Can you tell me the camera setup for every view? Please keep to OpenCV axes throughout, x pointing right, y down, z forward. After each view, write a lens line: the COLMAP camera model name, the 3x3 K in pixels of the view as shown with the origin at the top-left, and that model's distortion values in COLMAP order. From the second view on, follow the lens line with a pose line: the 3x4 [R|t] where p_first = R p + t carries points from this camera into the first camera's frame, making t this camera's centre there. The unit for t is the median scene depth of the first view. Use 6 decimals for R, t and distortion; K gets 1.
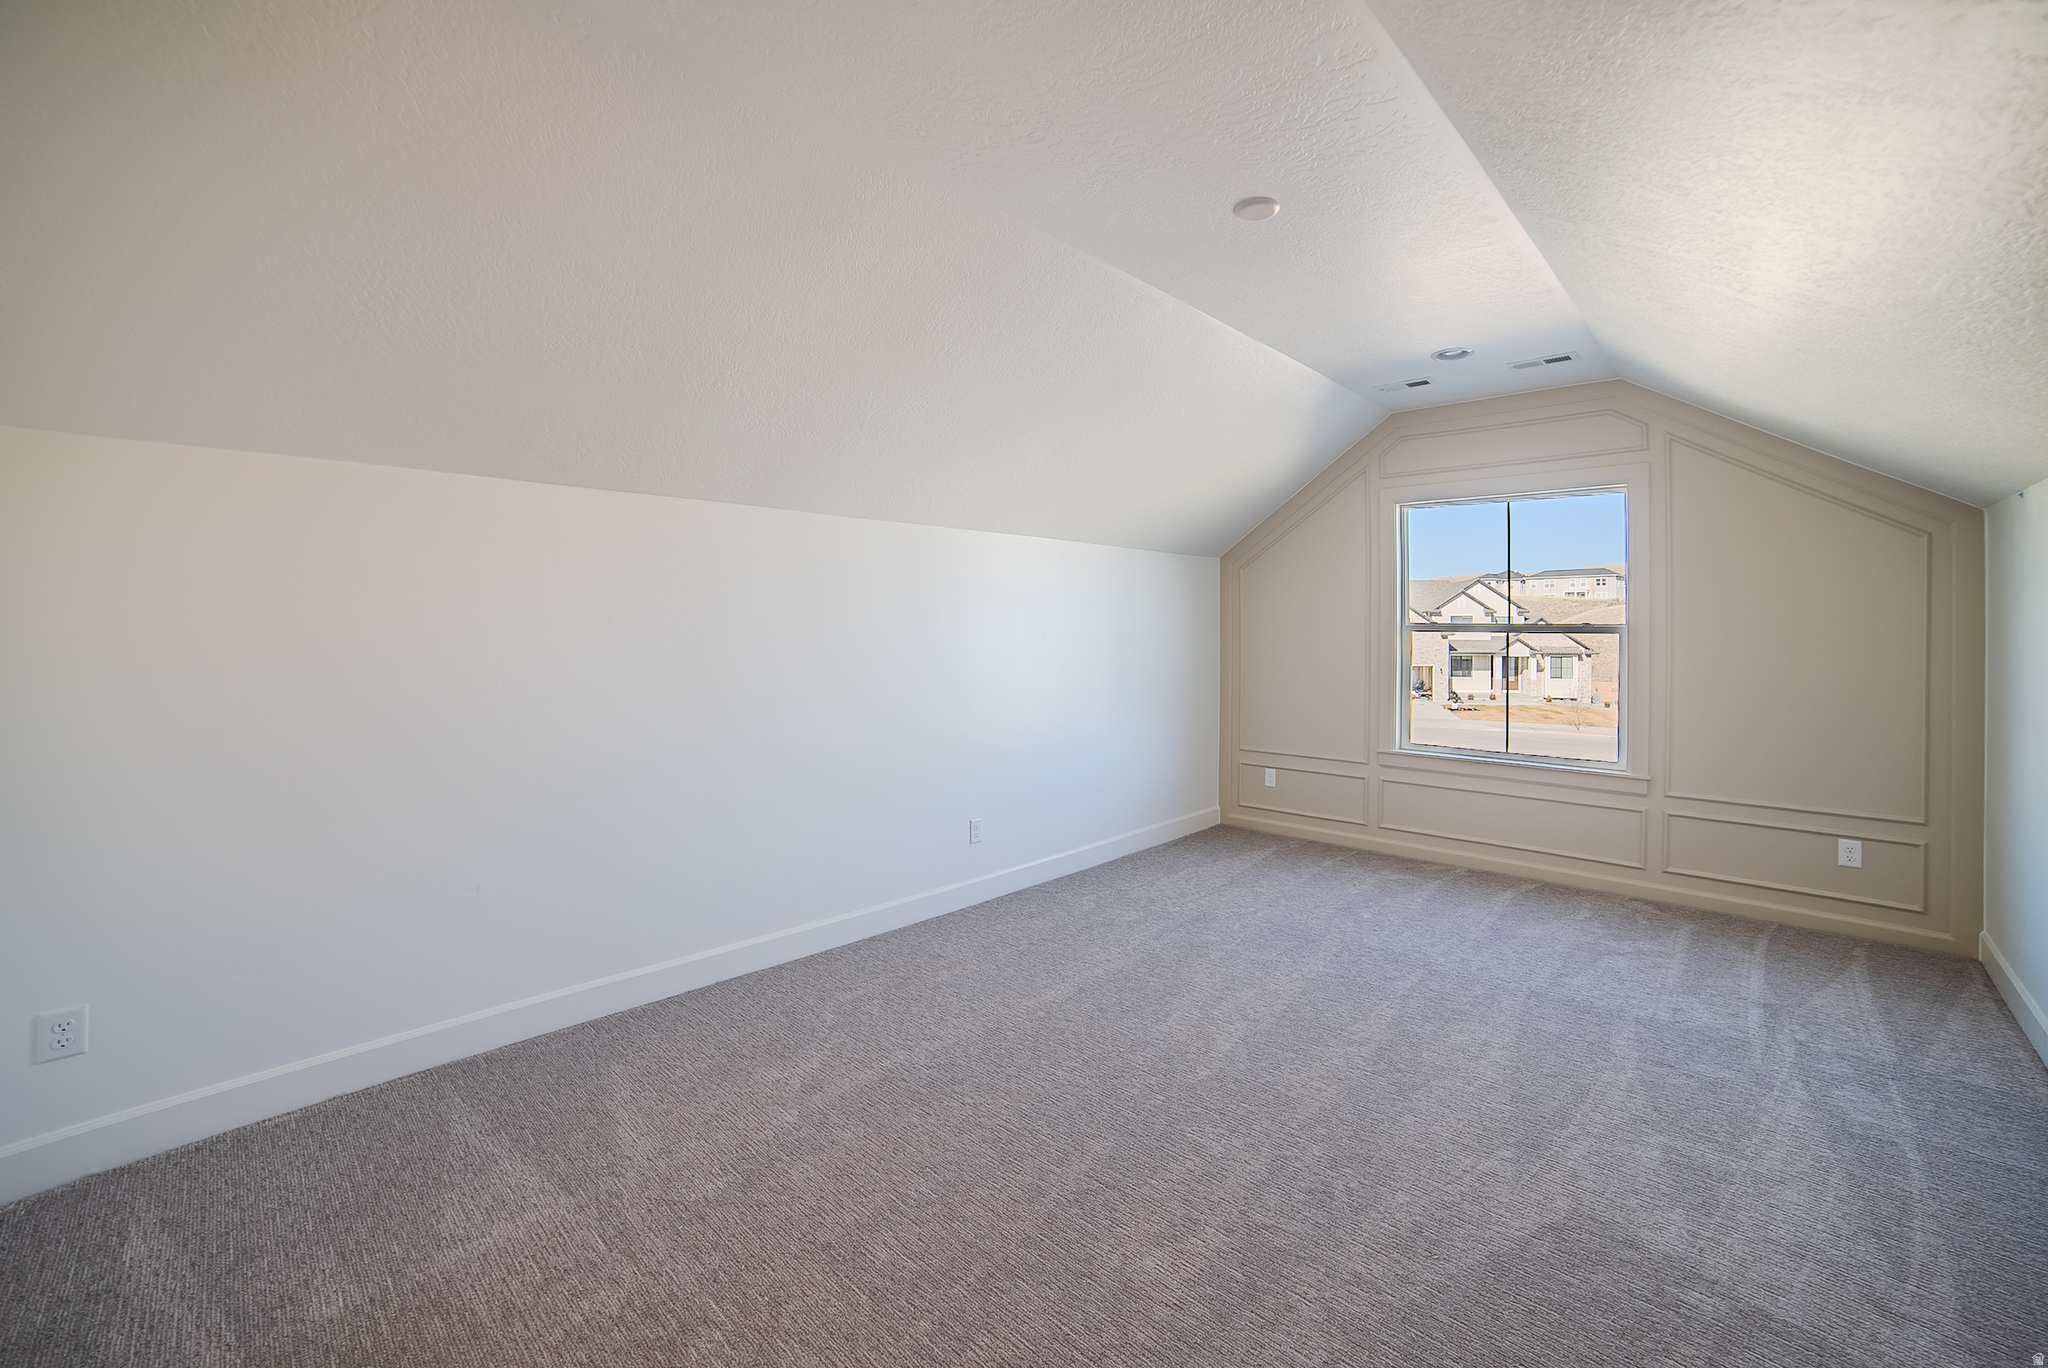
lens RADIAL K [[852.1, 0, 1022.3], [0, 852.1, 628.7], [0, 0, 1]] dist [-0.061918, 0.036099]
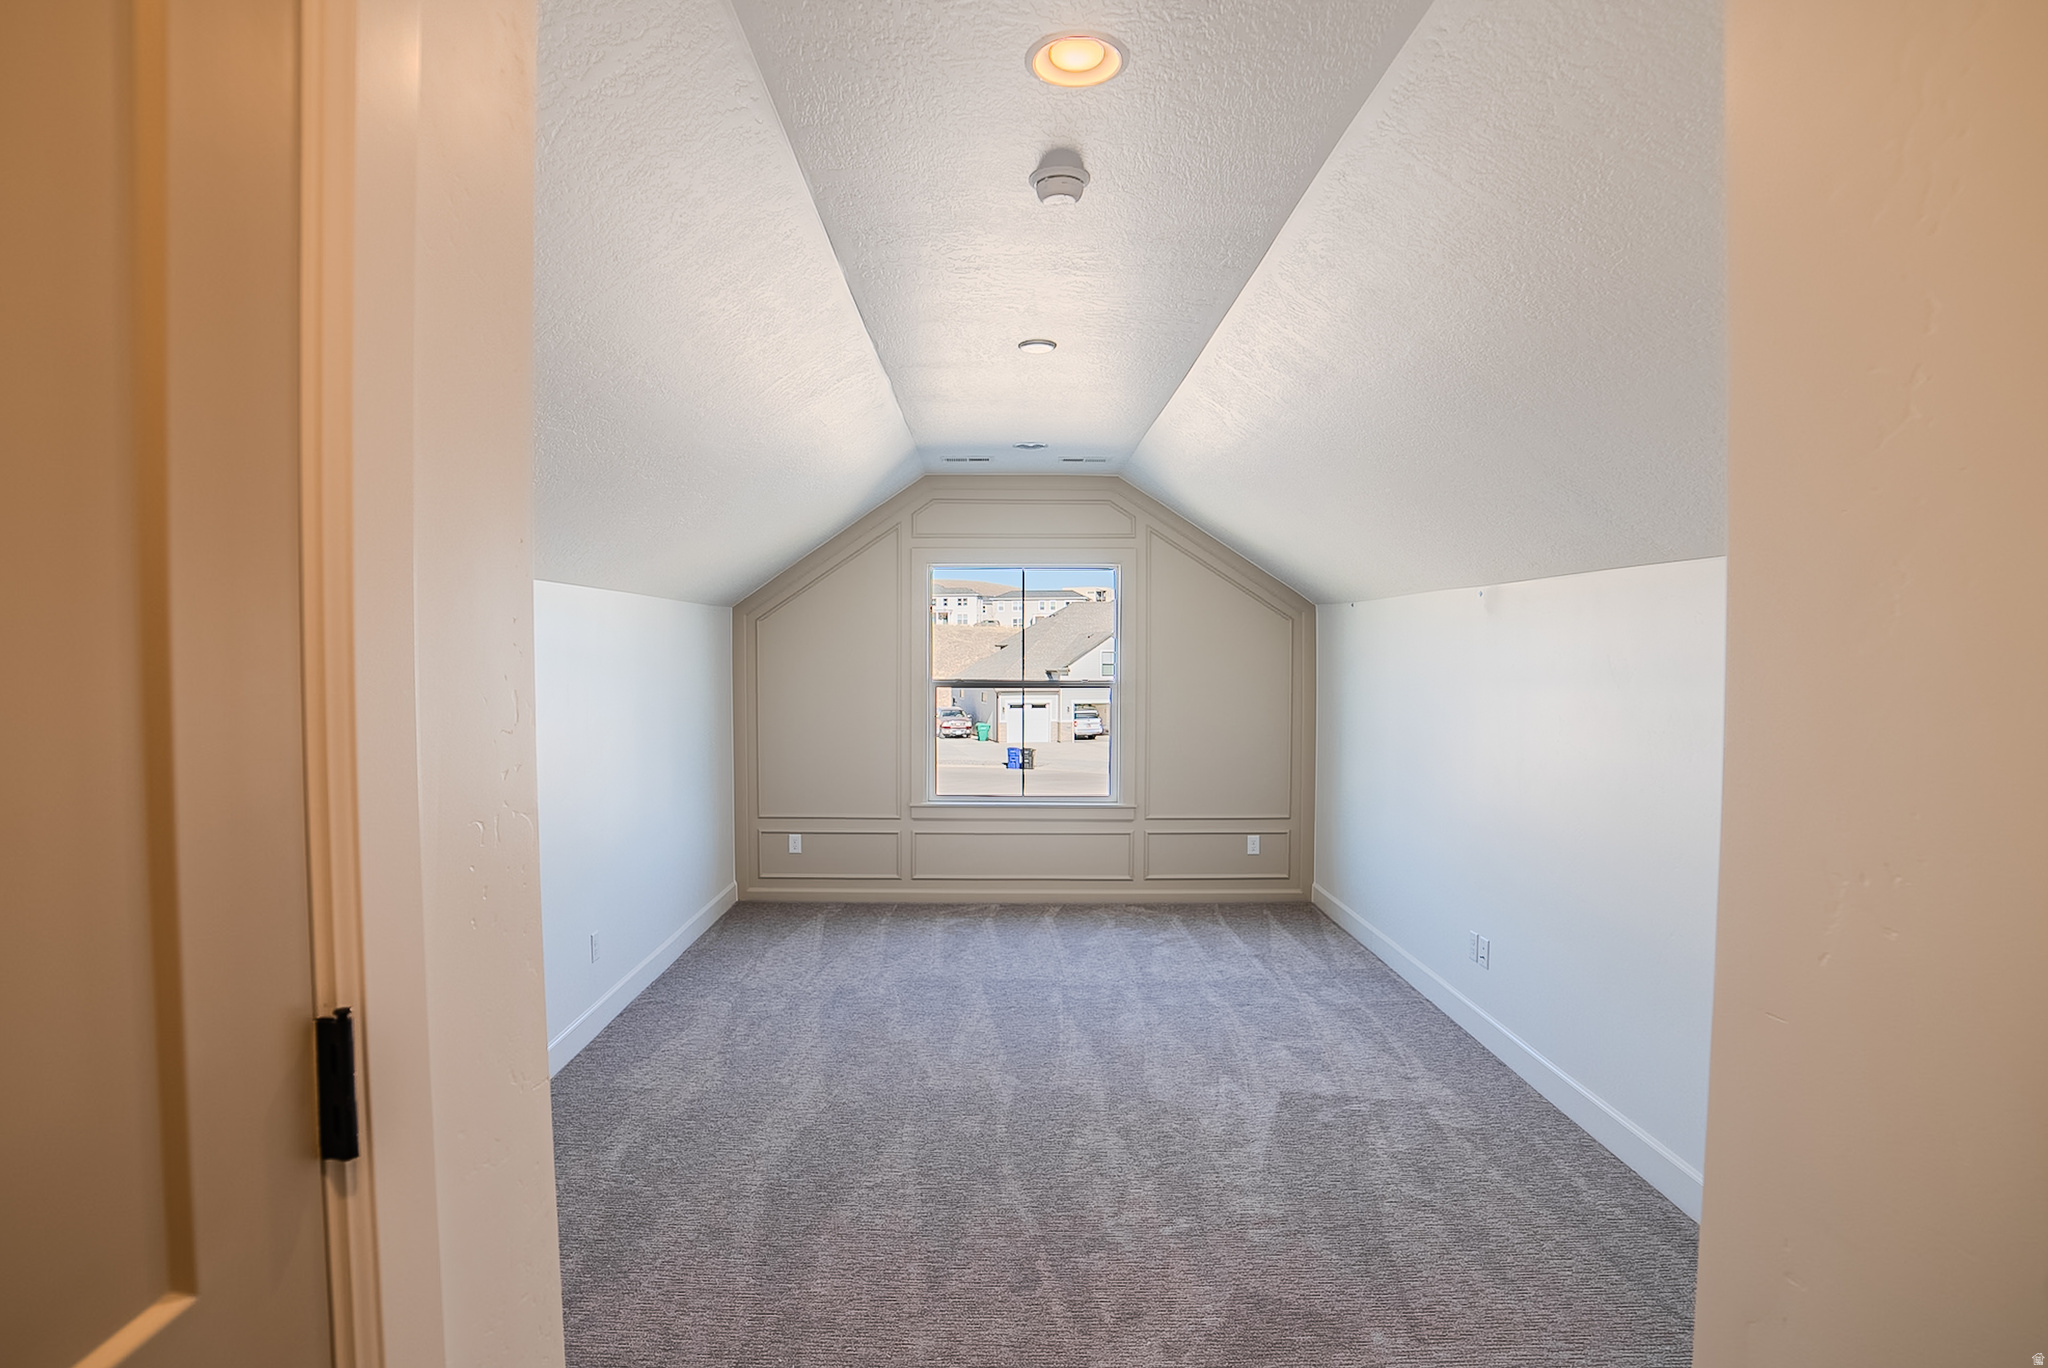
lens RADIAL K [[1061.4, 0, 1024.0], [0, 1061.4, 684.0], [0, 0, 1]] dist [-0.003585, -0.000020]
pose [[0.731041, -0.020124, 0.682037, -0.515237], [0.000721, 0.999587, 0.028721, -0.055440], [-0.682333, -0.020504, 0.730754, -0.044577]]
